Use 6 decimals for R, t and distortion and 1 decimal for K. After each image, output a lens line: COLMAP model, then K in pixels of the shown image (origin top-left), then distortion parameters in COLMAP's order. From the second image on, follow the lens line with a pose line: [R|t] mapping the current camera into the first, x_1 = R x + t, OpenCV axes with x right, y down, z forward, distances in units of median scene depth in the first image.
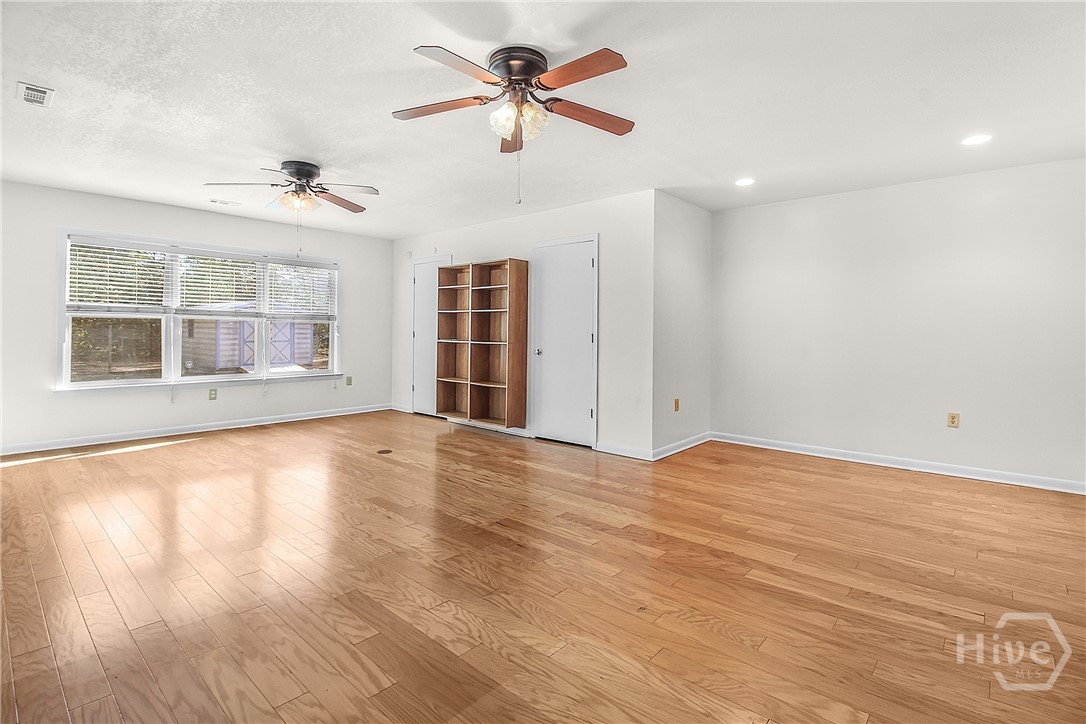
lens RADIAL K [[520.7, 0, 543.4], [0, 520.7, 324.4], [0, 0, 1]] dist [-0.009090, -0.001140]
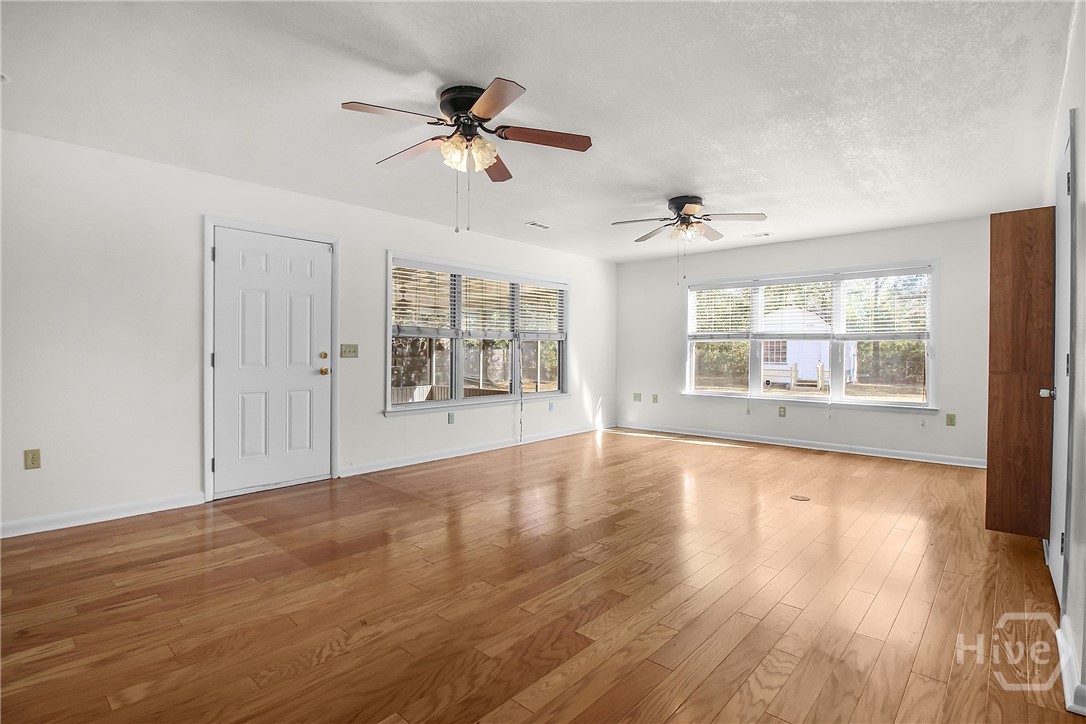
lens RADIAL K [[520.7, 0, 540.1], [0, 520.7, 362.1], [0, 0, 1]] dist [-0.009090, -0.001140]
pose [[-0.014313, 0.014844, -0.999787, 0.853475], [0.011530, 0.999826, 0.014679, 0.019234], [0.999831, -0.011317, -0.014481, 0.977051]]
